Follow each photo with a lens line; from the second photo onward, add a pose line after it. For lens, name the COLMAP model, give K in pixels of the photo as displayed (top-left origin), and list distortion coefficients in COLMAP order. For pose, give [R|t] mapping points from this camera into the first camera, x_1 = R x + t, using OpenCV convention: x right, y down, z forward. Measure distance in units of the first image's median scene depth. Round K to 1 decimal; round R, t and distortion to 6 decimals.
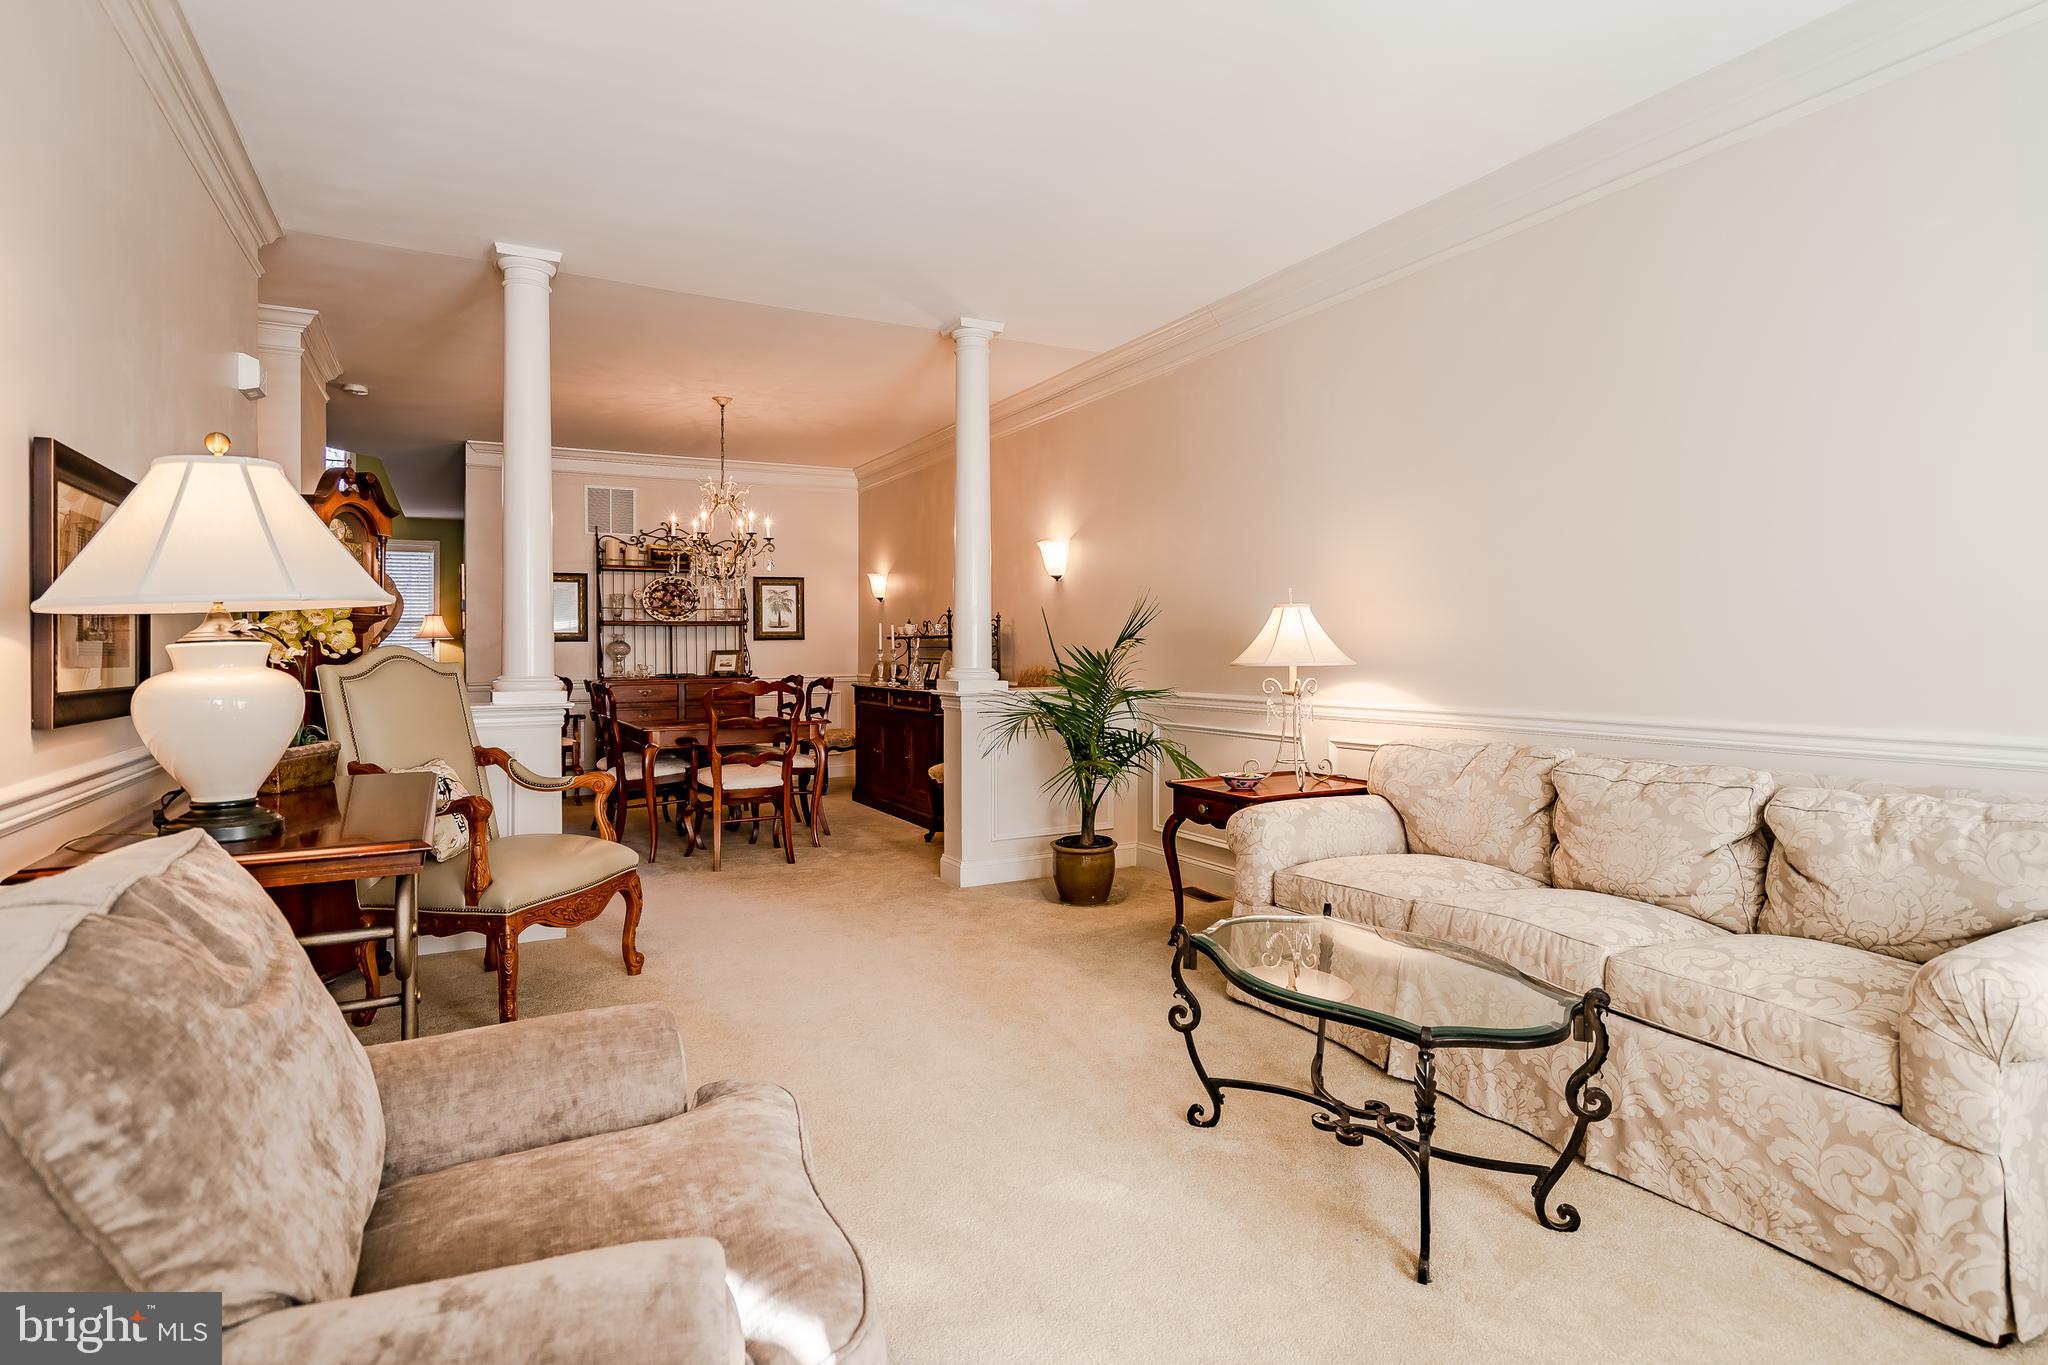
lens RADIAL K [[1081.8, 0, 1004.2], [0, 1081.8, 623.5], [0, 0, 1]] dist [0.004758, 0.001313]
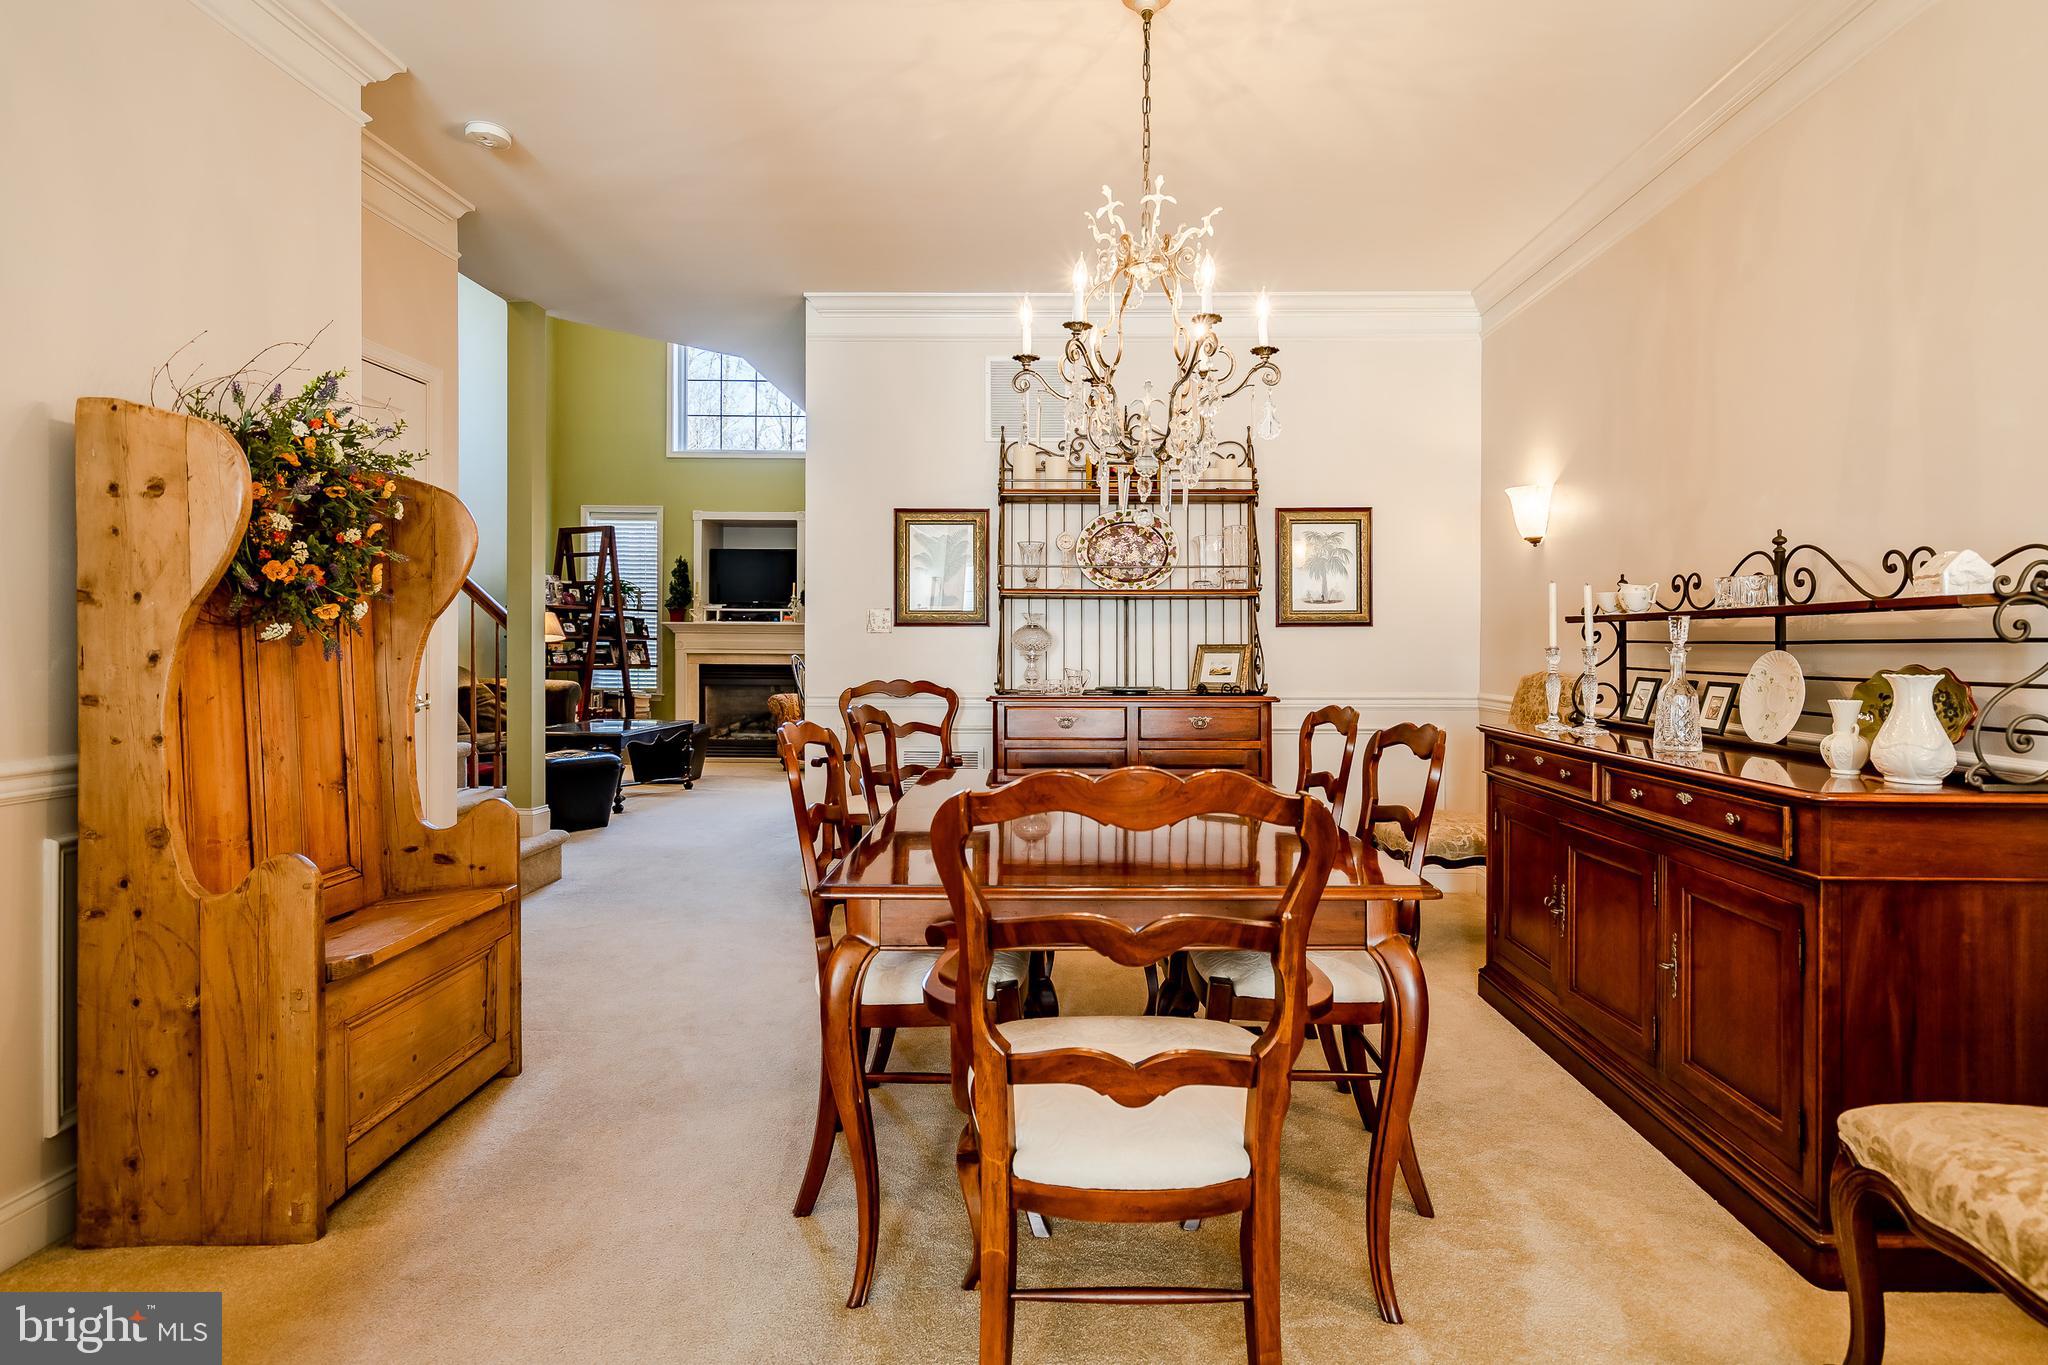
lens RADIAL K [[1056.9, 0, 1062.5], [0, 1056.9, 630.6], [0, 0, 1]] dist [-0.021853, 0.000526]
pose [[0.886712, 0.006822, -0.462272, -0.086121], [-0.002656, 0.999950, 0.009662, 0.013180], [0.462315, -0.007340, 0.886686, 0.504187]]
